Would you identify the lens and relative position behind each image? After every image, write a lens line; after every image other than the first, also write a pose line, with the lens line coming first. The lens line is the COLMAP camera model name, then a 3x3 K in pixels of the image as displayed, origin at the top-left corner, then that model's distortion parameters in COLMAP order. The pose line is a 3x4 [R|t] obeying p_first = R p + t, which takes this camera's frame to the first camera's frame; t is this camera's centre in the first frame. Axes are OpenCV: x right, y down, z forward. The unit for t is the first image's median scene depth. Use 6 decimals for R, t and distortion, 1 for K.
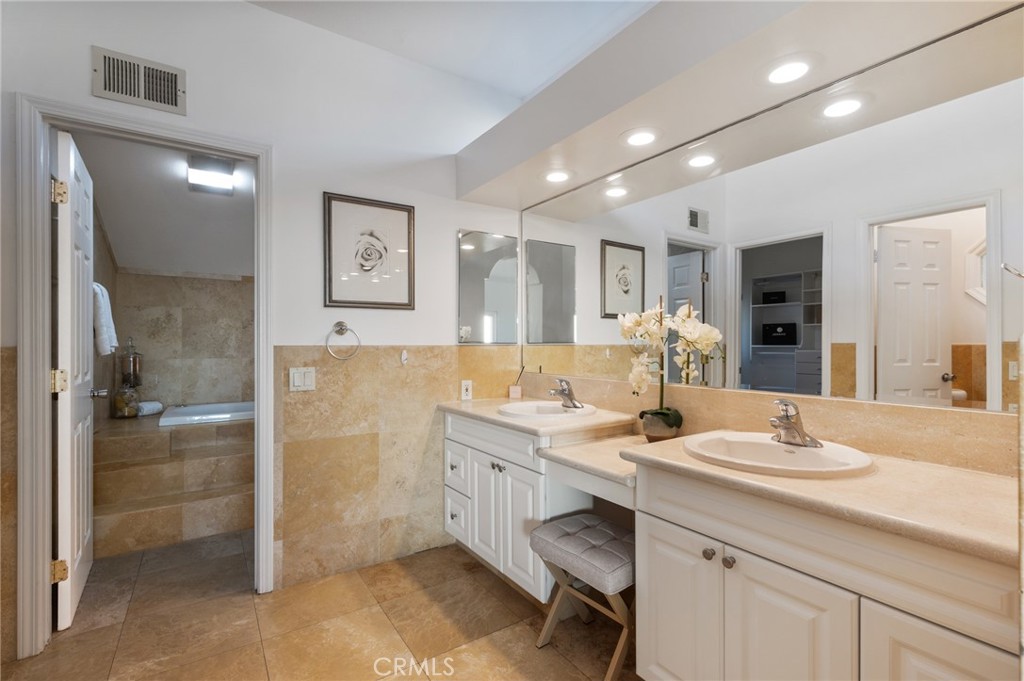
lens RADIAL K [[460.9, 0, 506.0], [0, 460.9, 342.5], [0, 0, 1]] dist [0.000499, 0.000294]
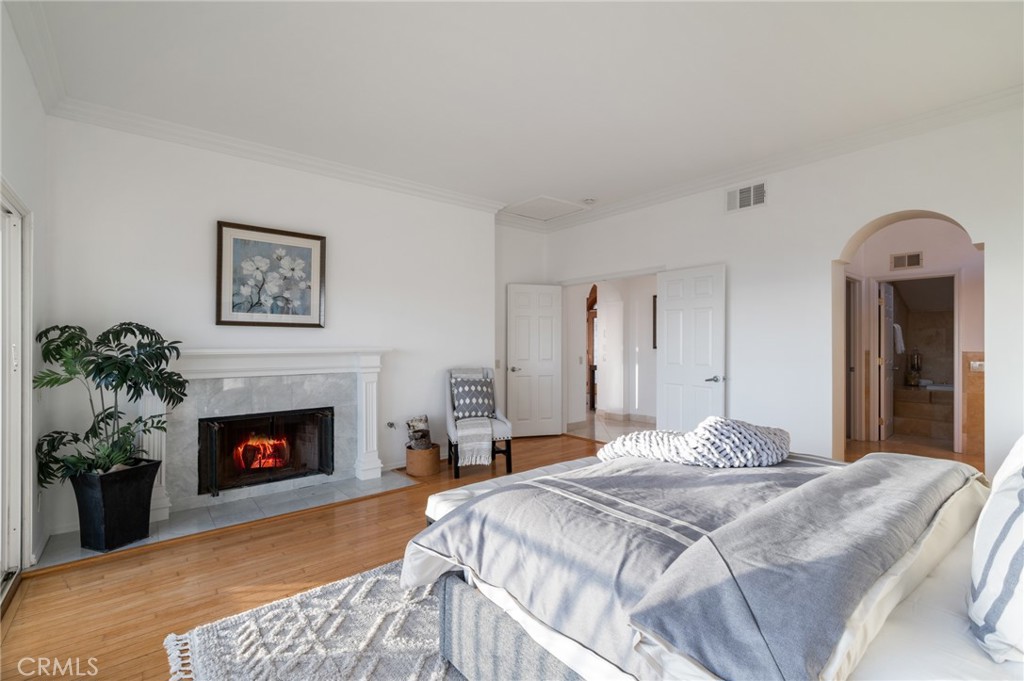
lens RADIAL K [[460.9, 0, 513.8], [0, 460.9, 341.7], [0, 0, 1]] dist [0.000499, 0.000294]
pose [[0.123073, -0.000037, -0.992398, 0.877412], [-0.000108, 1.000000, -0.000050, -0.025580], [0.992398, 0.000113, 0.123073, -0.890219]]
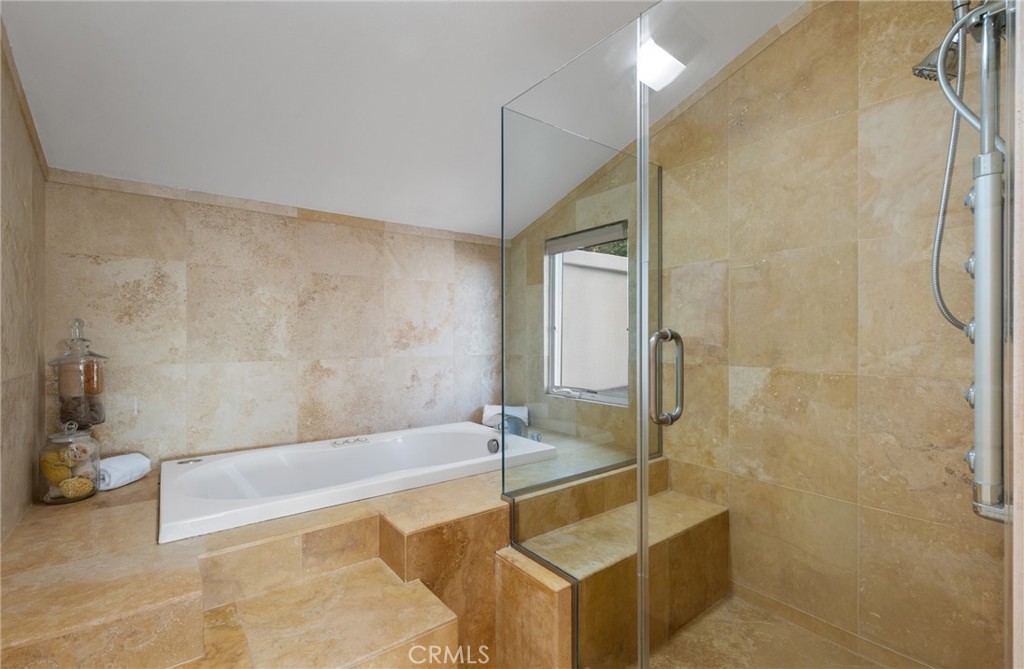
lens RADIAL K [[459.5, 0, 510.9], [0, 459.5, 337.8], [0, 0, 1]] dist [-0.000199, 0.000322]
pose [[0.997035, 0.003638, 0.076867, -0.401918], [-0.004640, 0.999906, 0.012864, -0.001229], [-0.076813, -0.013183, 0.996958, 0.488117]]
